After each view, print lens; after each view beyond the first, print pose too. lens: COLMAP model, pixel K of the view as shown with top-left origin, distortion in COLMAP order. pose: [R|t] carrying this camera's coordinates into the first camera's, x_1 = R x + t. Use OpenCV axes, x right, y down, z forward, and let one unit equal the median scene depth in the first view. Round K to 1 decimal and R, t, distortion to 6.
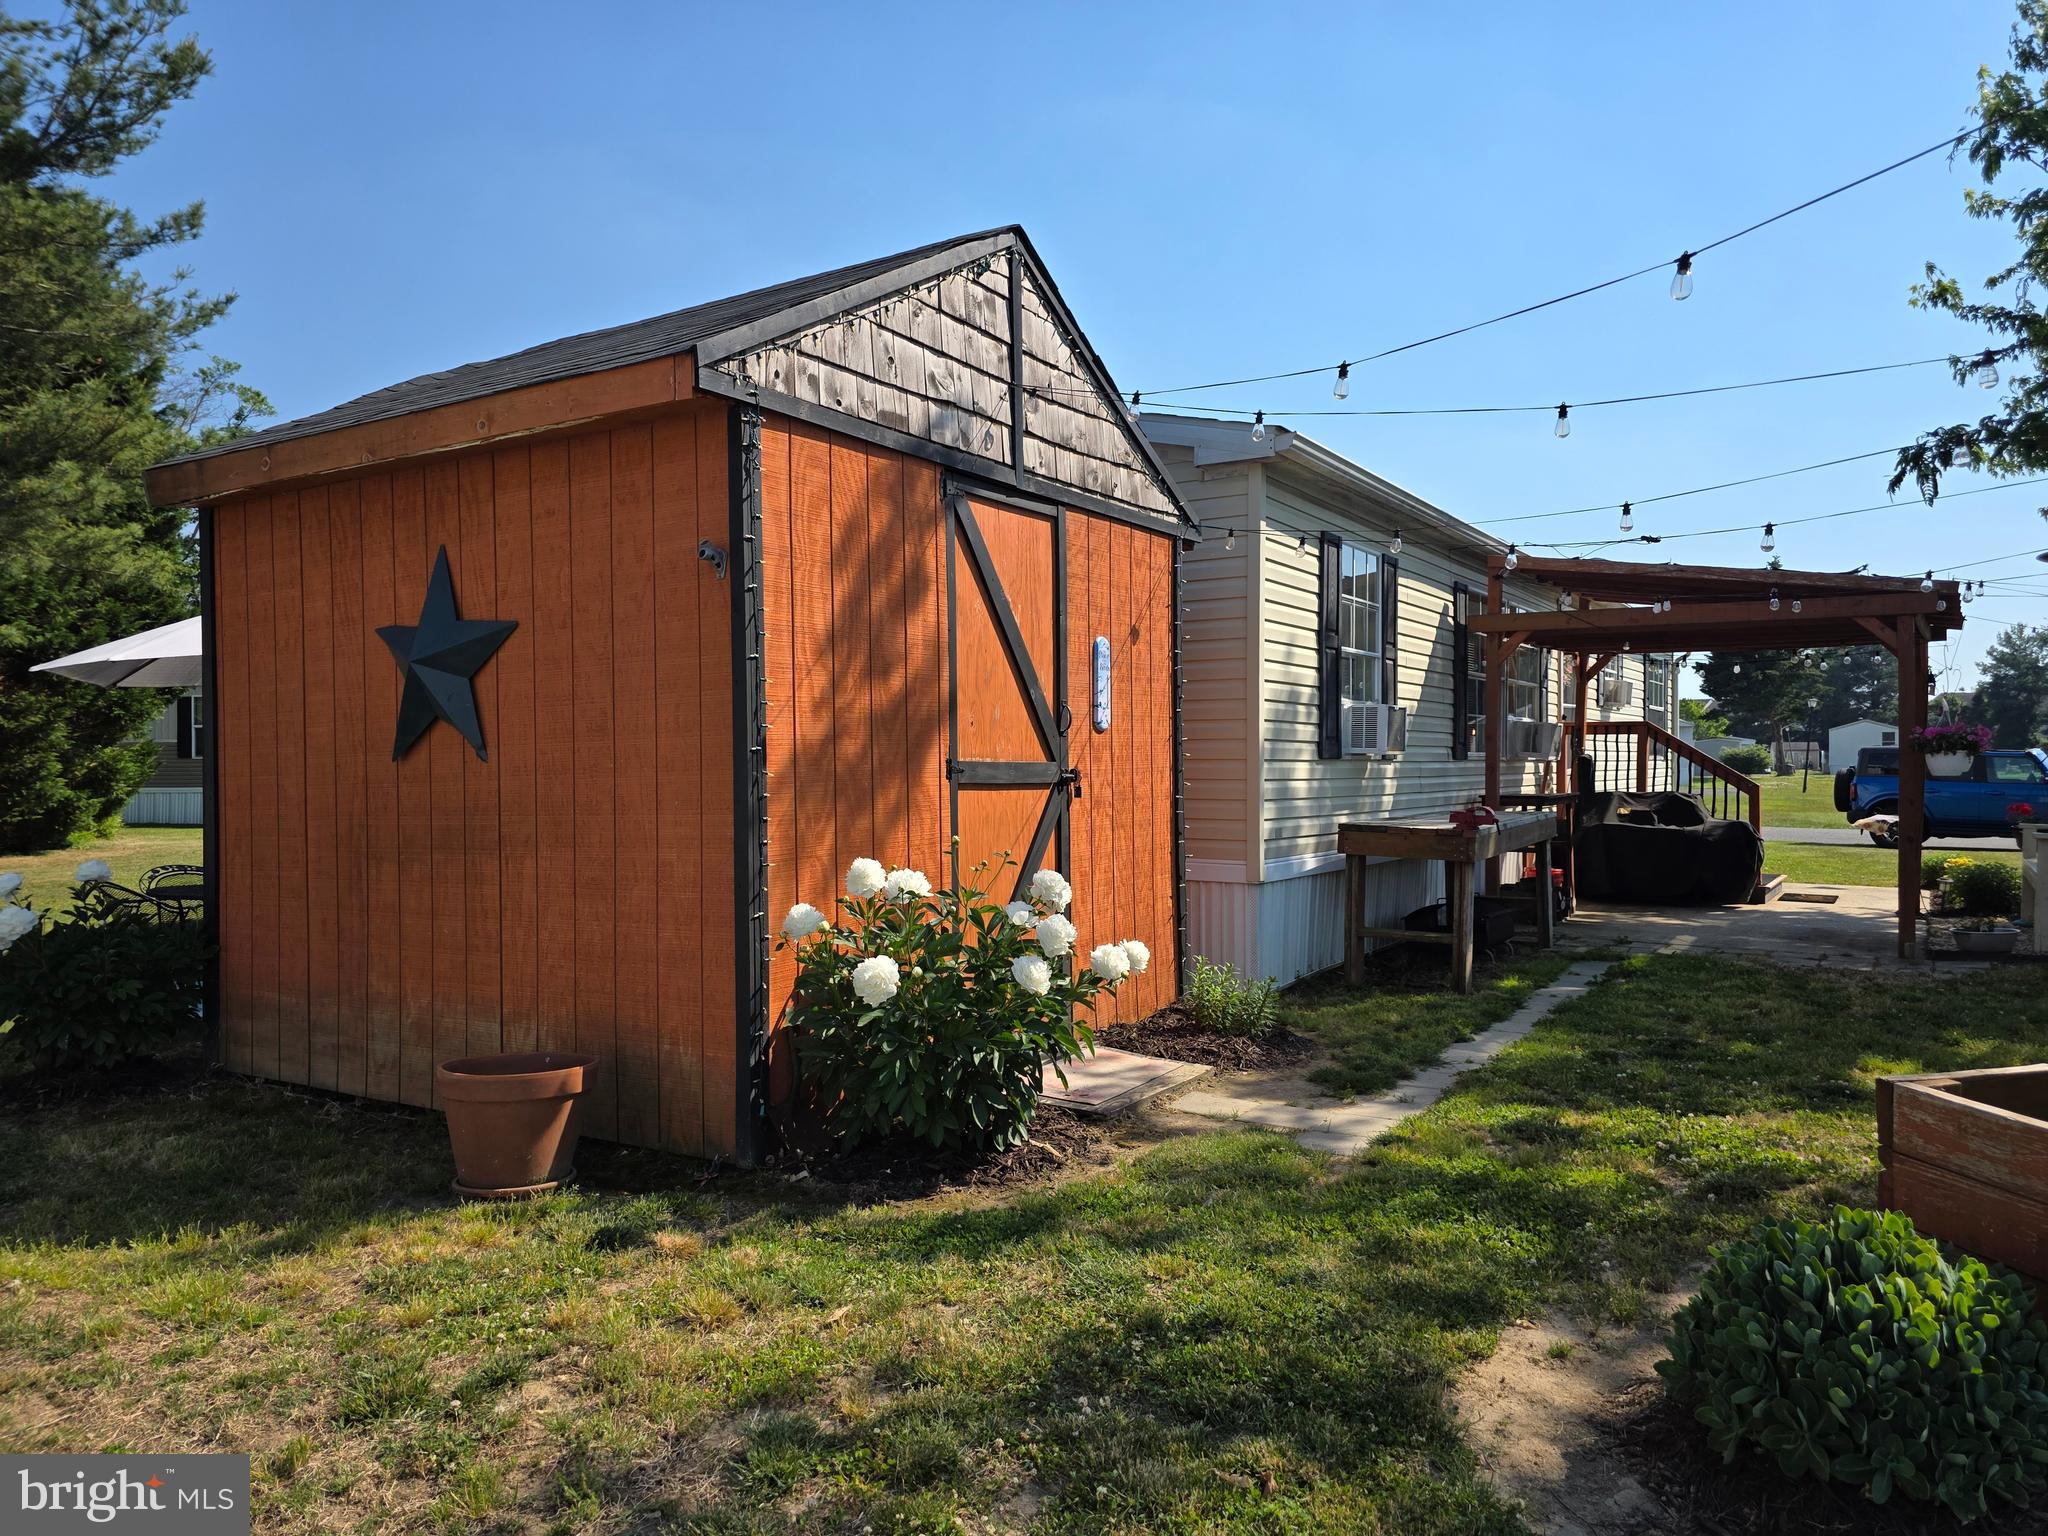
lens RADIAL K [[1368.8, 0, 1027.1], [0, 1368.8, 772.2], [0, 0, 1]] dist [0.066314, -0.060613]
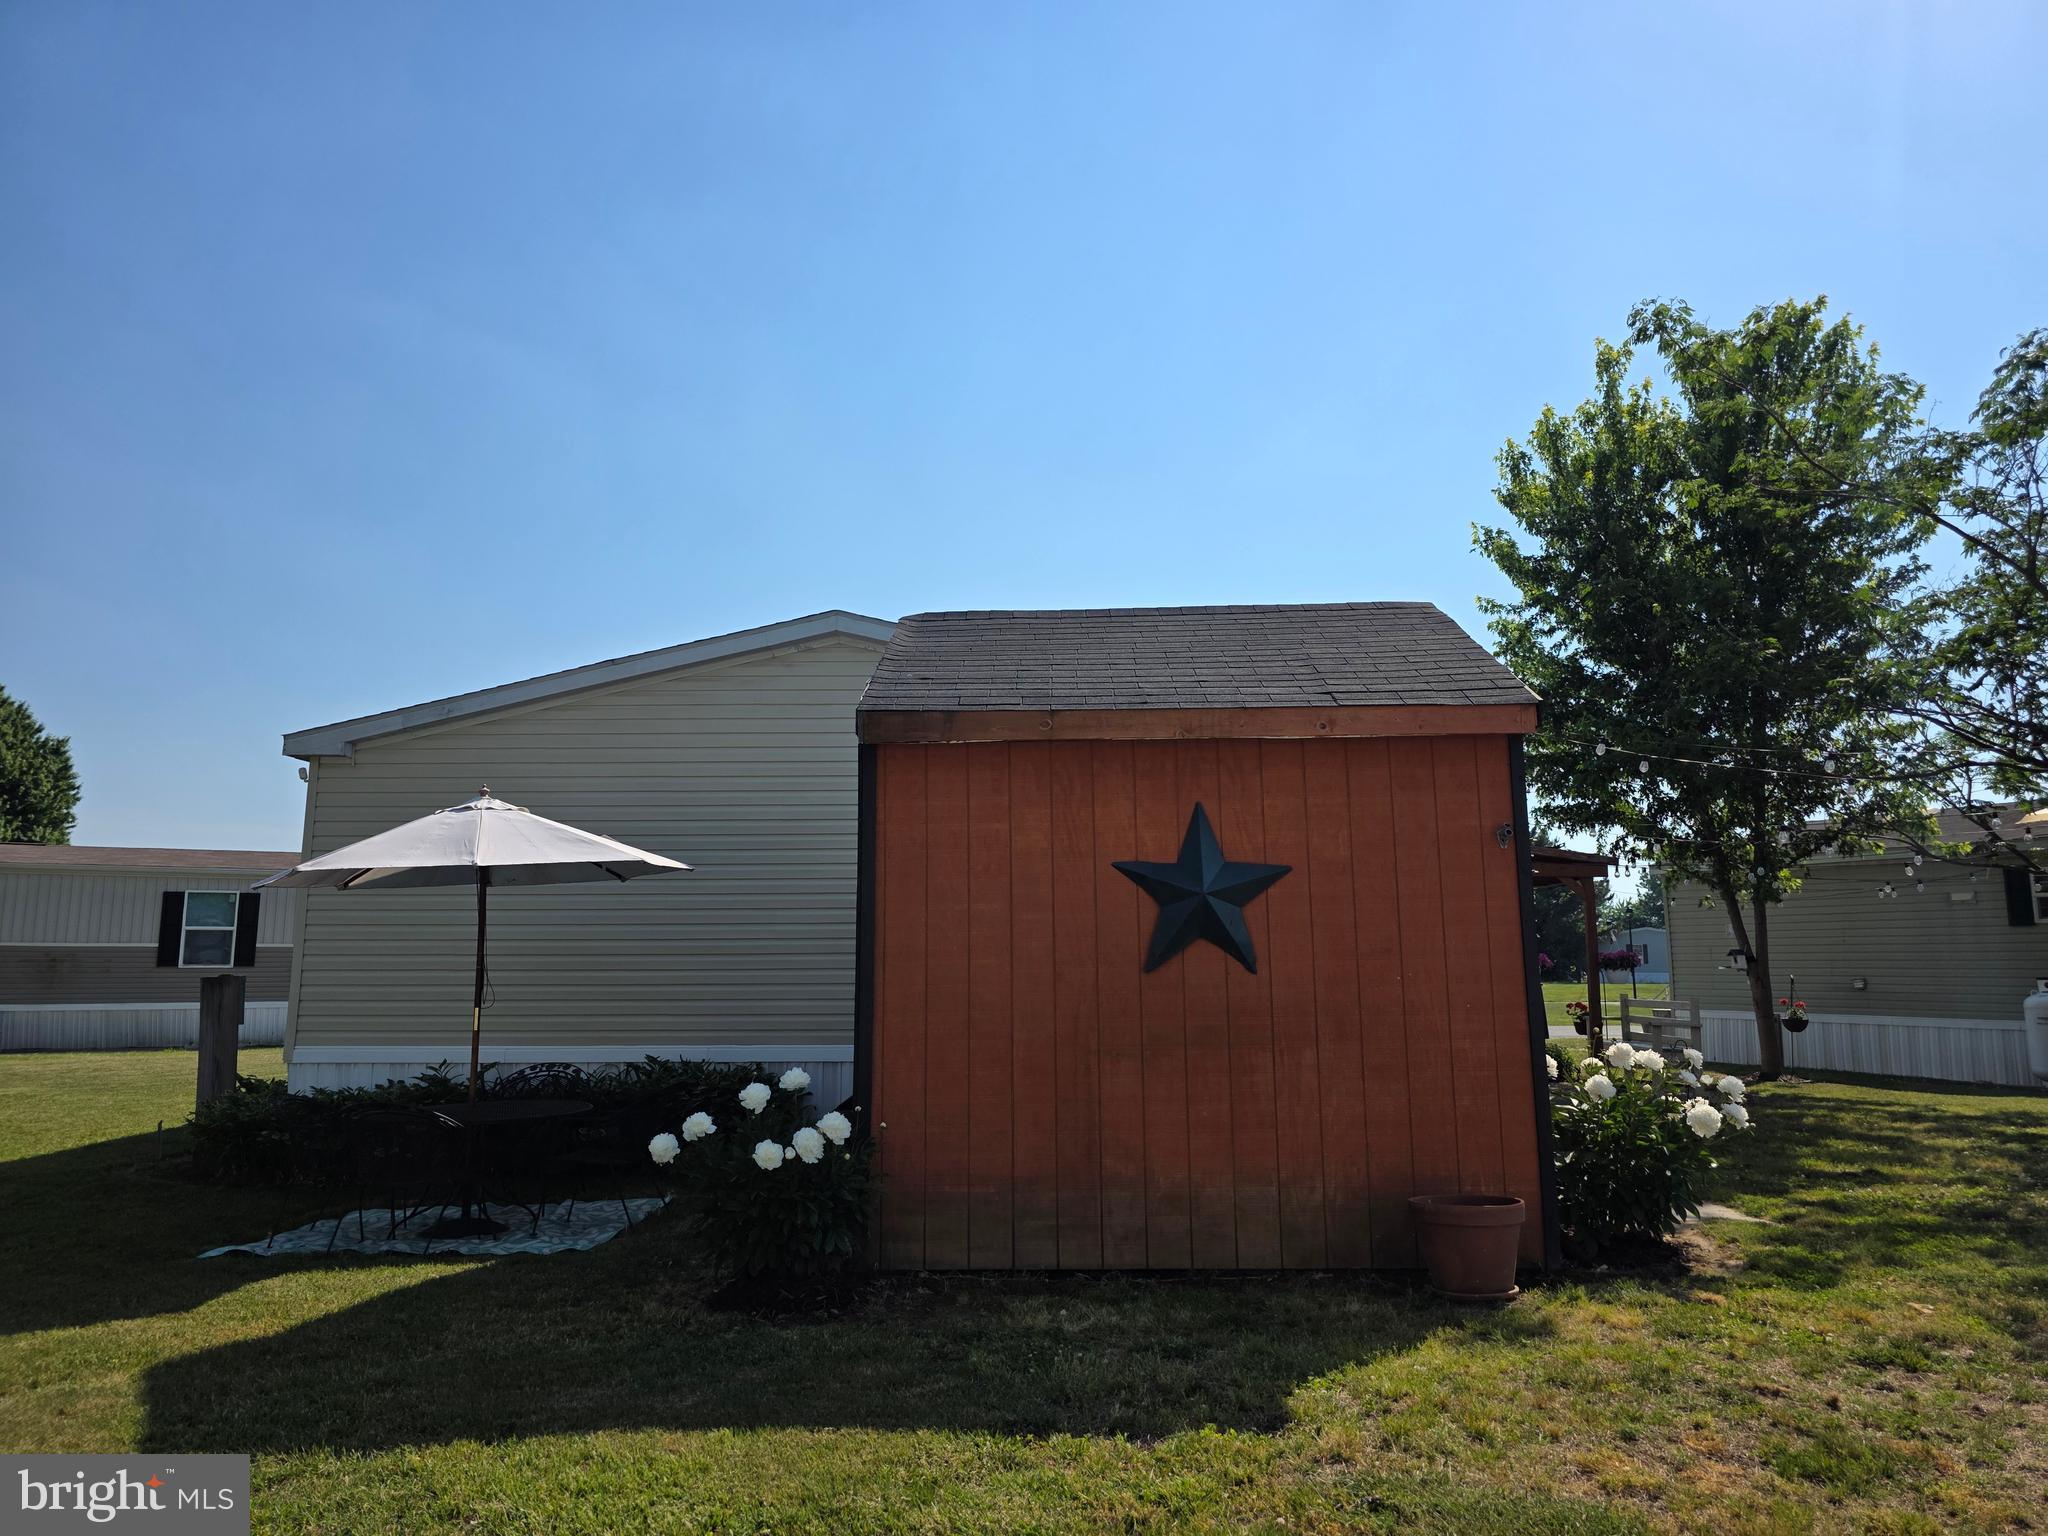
lens RADIAL K [[1368.8, 0, 1021.5], [0, 1368.8, 766.0], [0, 0, 1]] dist [0.066314, -0.060613]
pose [[0.864639, 0.082941, 0.495500, -1.138888], [-0.003205, 0.987169, -0.159649, 0.005569], [-0.502384, 0.136450, 0.853810, -0.001821]]
